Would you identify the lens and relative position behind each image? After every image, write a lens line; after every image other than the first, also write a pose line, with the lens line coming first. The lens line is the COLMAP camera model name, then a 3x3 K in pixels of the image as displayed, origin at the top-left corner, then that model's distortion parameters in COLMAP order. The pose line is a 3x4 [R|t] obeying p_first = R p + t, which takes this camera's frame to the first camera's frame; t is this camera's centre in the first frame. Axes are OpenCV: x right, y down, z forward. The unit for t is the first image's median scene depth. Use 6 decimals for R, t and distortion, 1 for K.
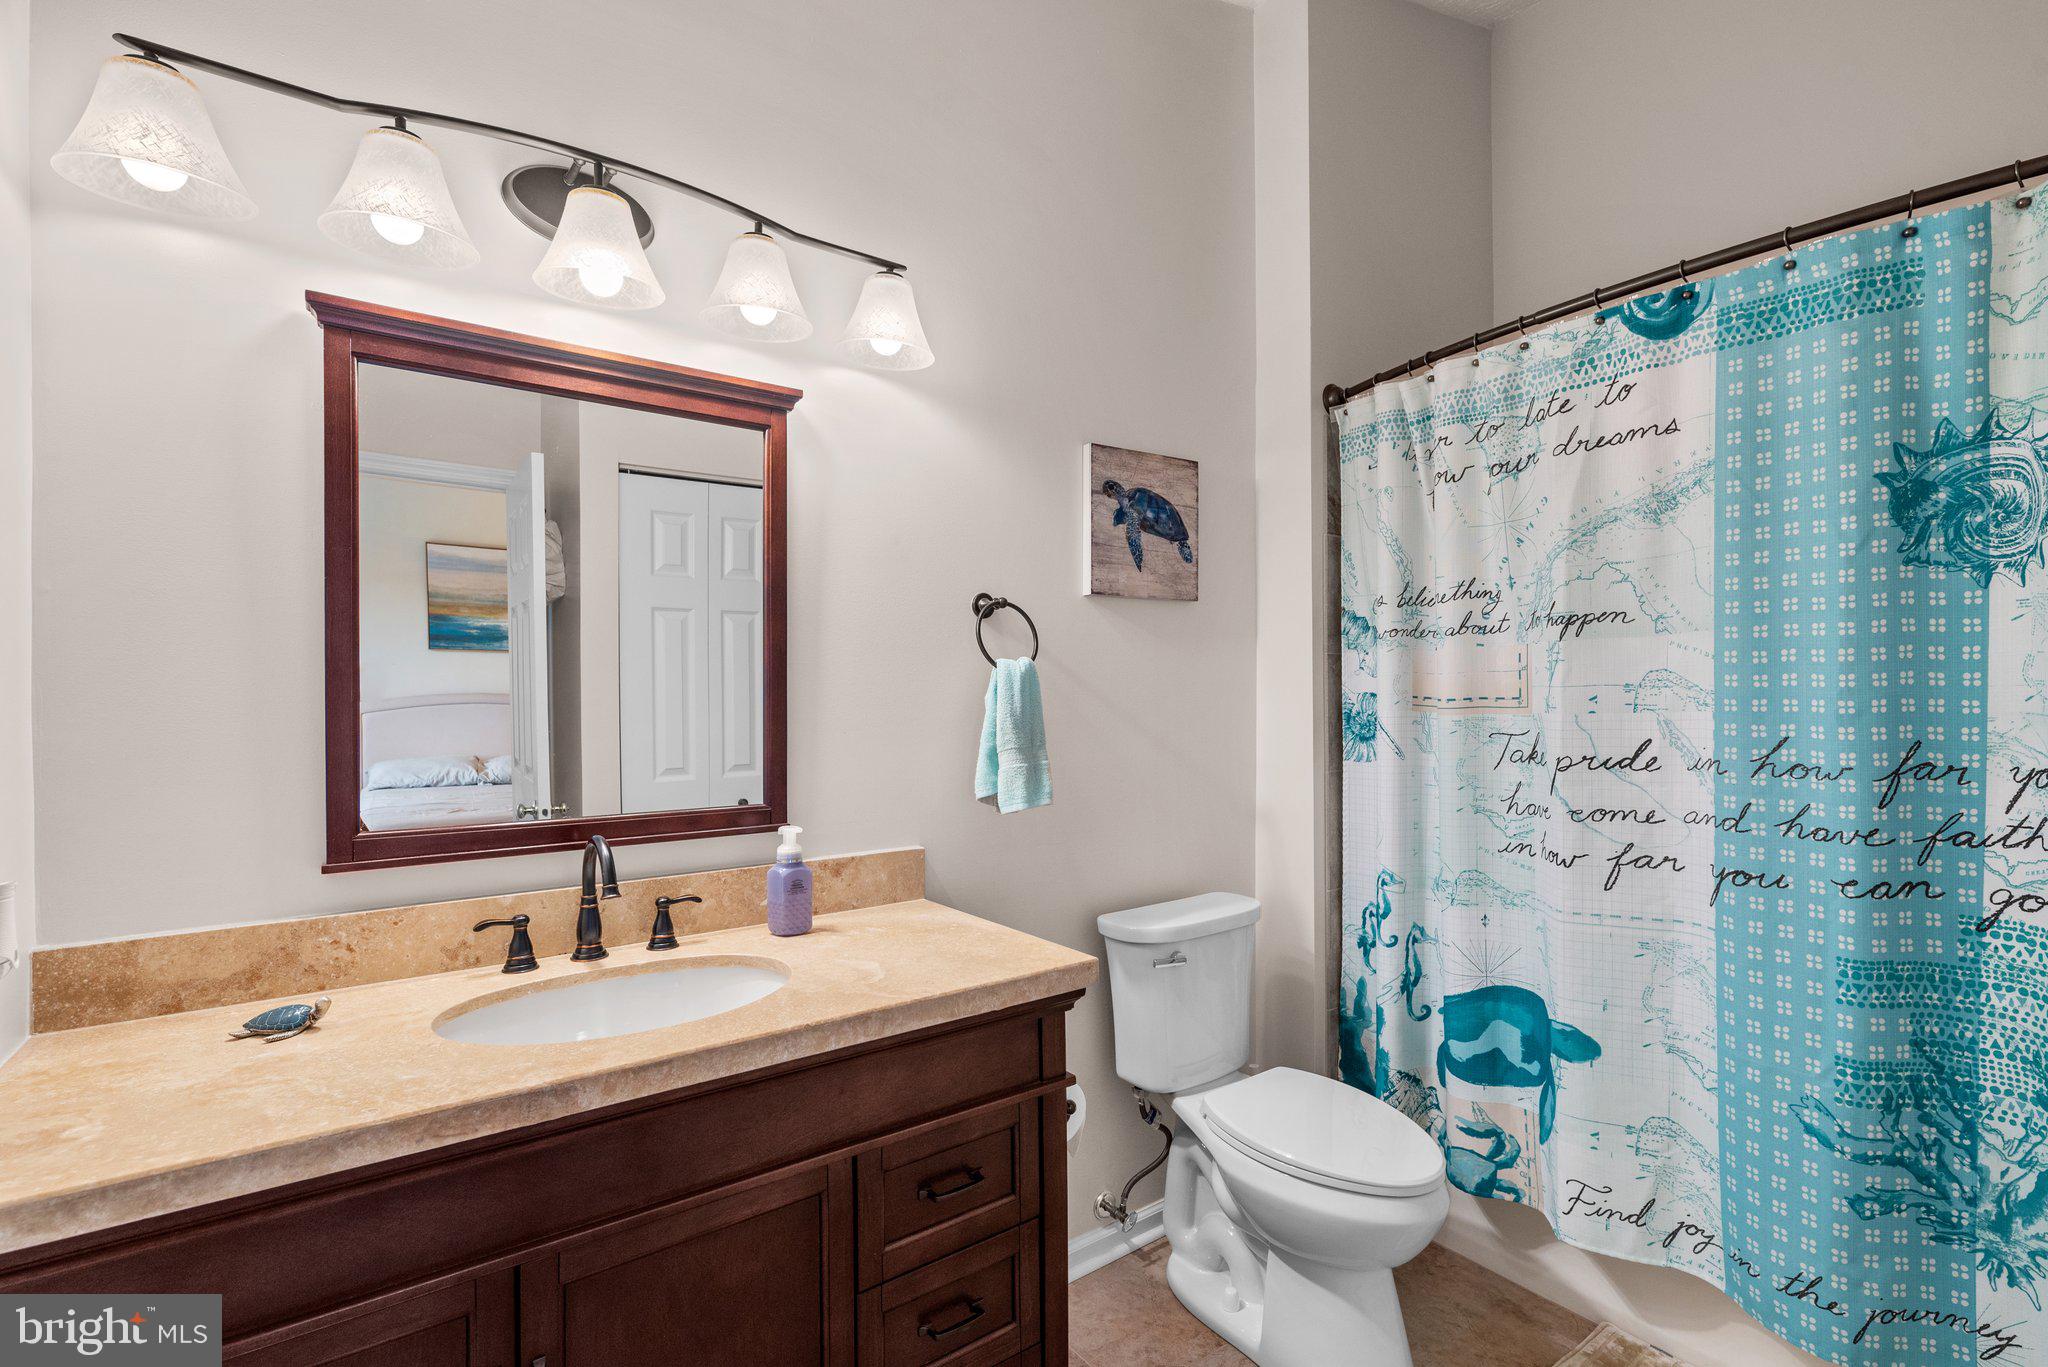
lens RADIAL K [[916.6, 0, 1023.2], [0, 916.6, 698.3], [0, 0, 1]] dist [0.003561, -0.001247]
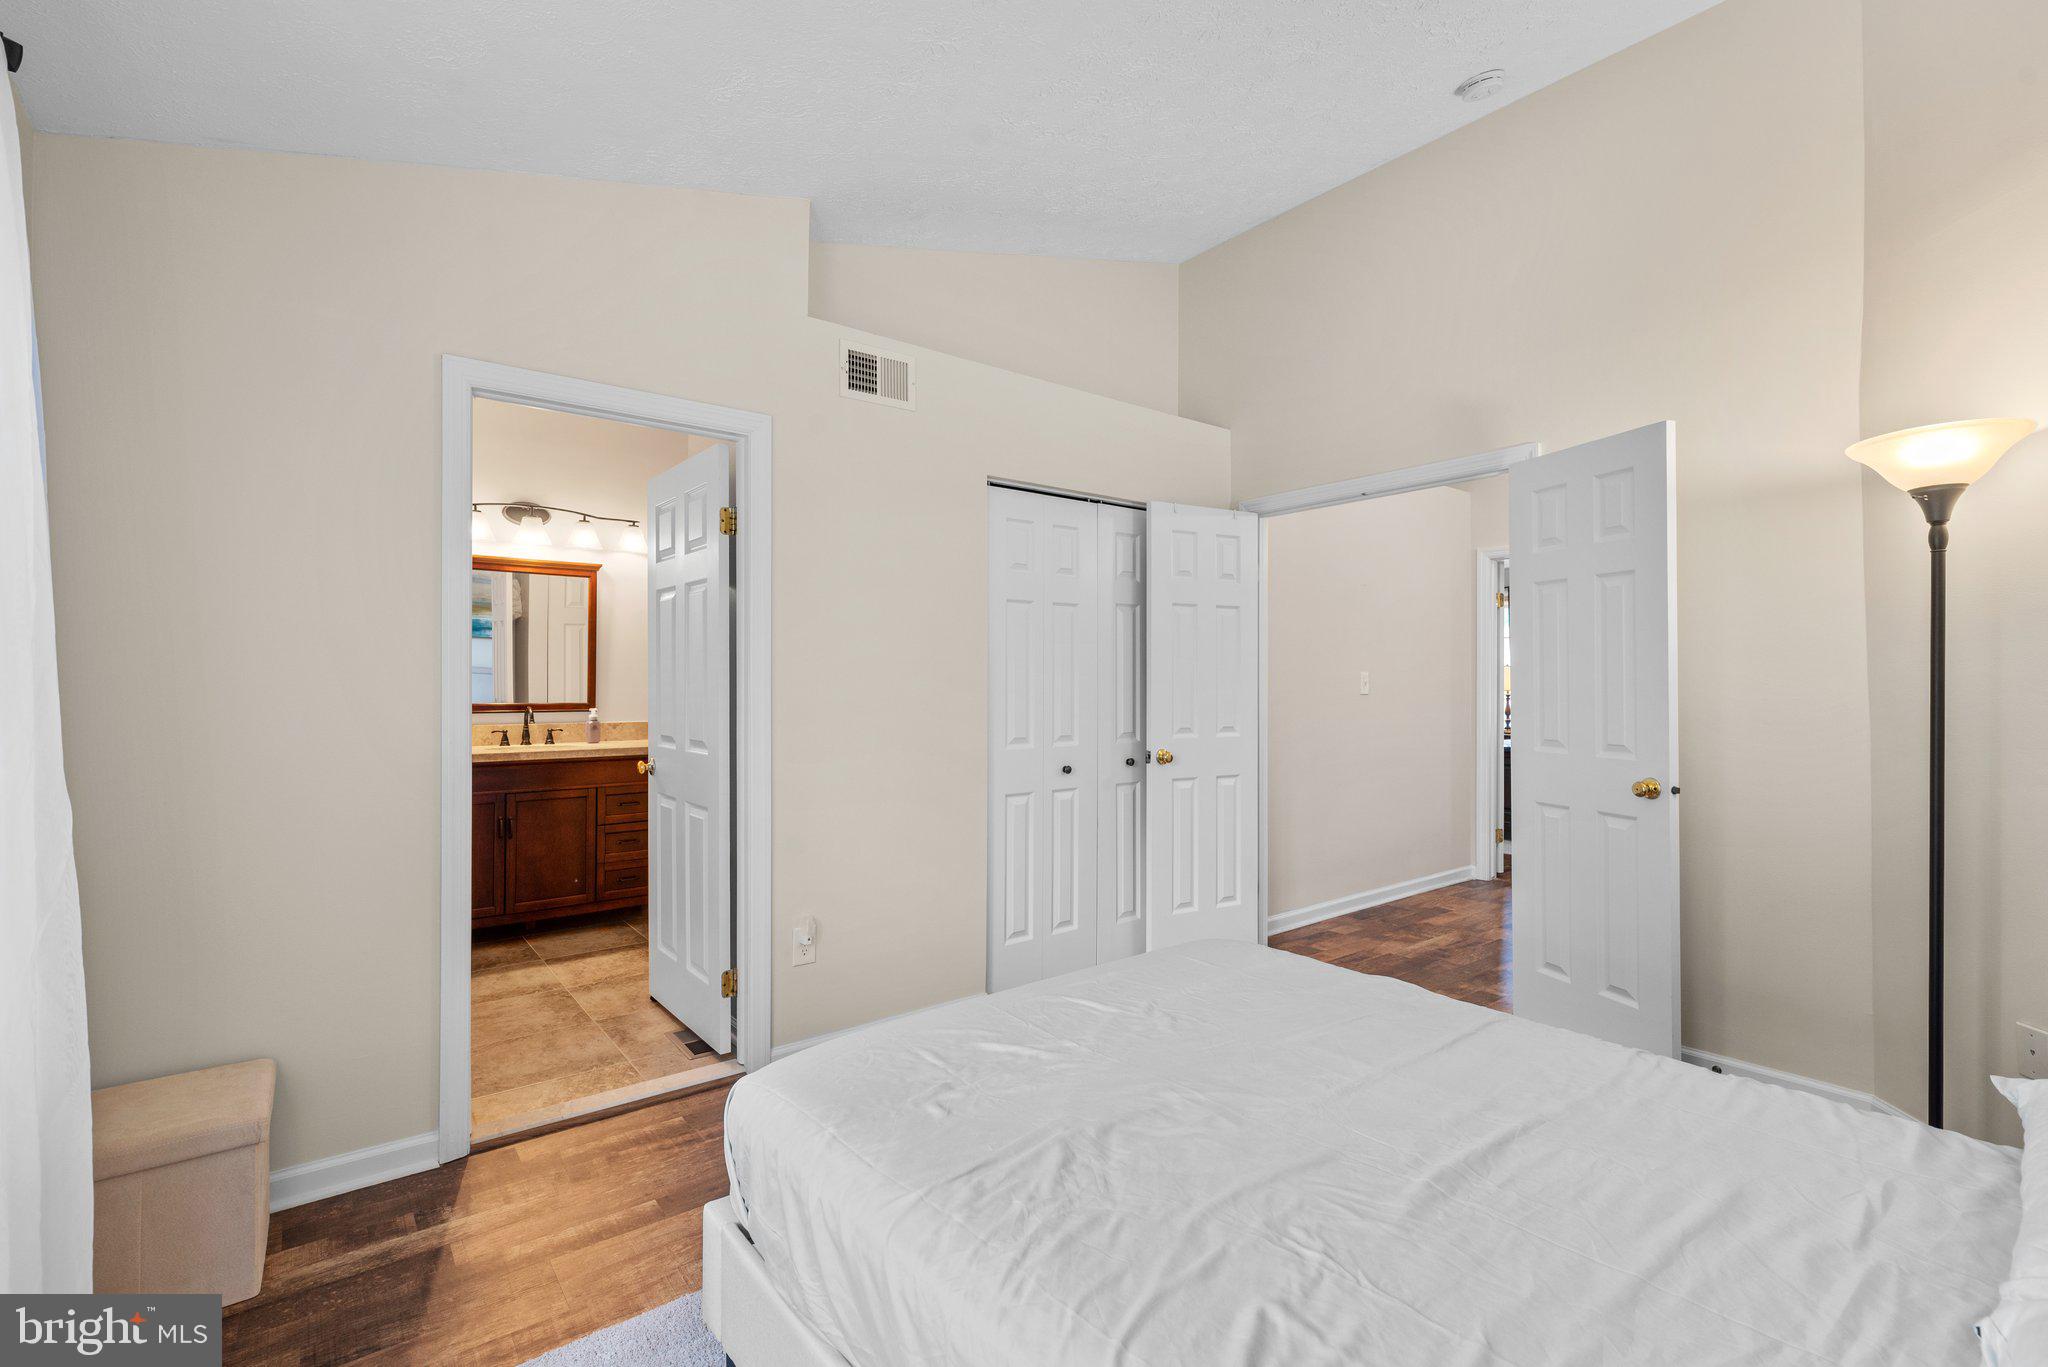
lens RADIAL K [[916.6, 0, 1027.7], [0, 916.6, 679.3], [0, 0, 1]] dist [0.003561, -0.001247]
pose [[0.999142, 0.016146, 0.038145, 1.073651], [-0.016342, 0.999855, 0.004831, 0.001973], [-0.038062, -0.005451, 0.999261, -2.115258]]
